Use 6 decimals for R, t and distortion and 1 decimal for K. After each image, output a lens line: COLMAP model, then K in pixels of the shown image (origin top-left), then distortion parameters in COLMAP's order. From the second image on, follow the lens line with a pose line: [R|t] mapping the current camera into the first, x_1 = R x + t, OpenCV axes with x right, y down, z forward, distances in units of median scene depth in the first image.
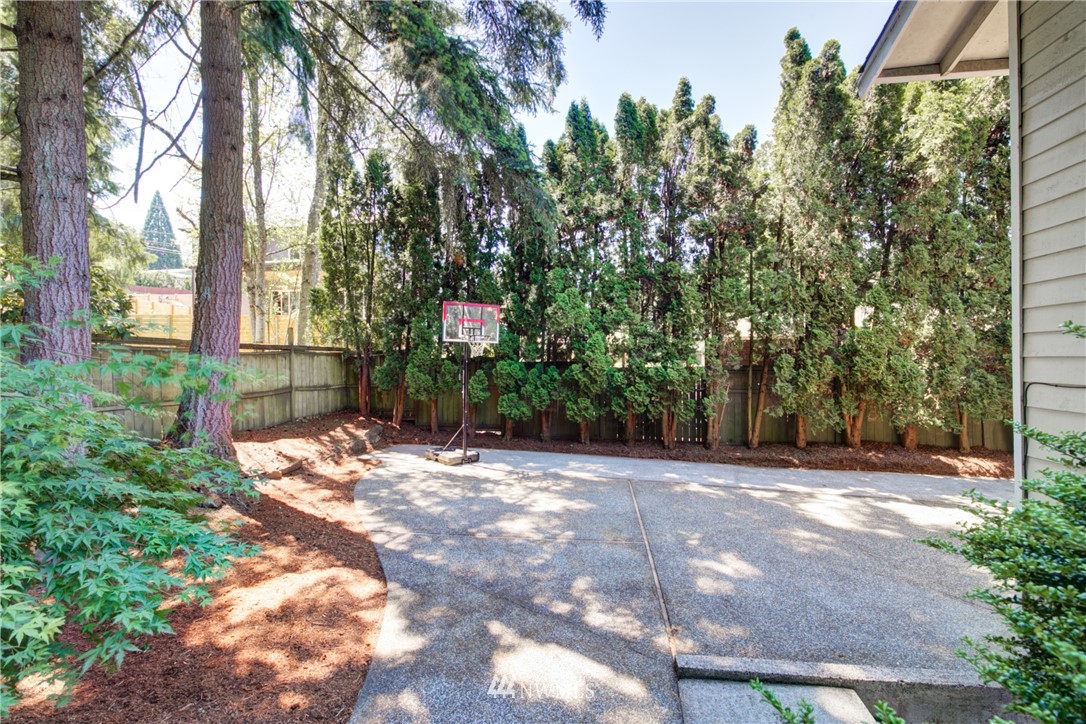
lens RADIAL K [[472.4, 0, 543.0], [0, 472.4, 362.0], [0, 0, 1]] dist [-0.014828, -0.000050]
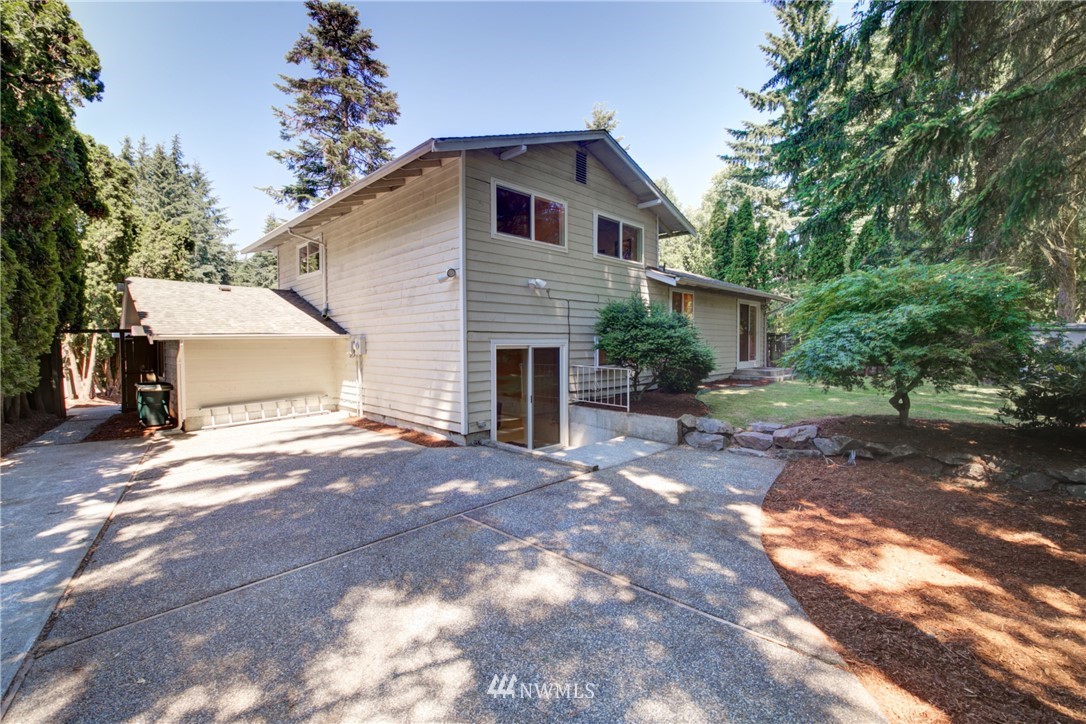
lens RADIAL K [[472.4, 0, 543.0], [0, 472.4, 362.0], [0, 0, 1]] dist [-0.014828, -0.000050]
pose [[-0.801381, -0.012651, 0.598021, -0.476485], [0.014546, 0.999068, 0.040627, 0.072186], [-0.597978, 0.041257, -0.800450, 1.782101]]
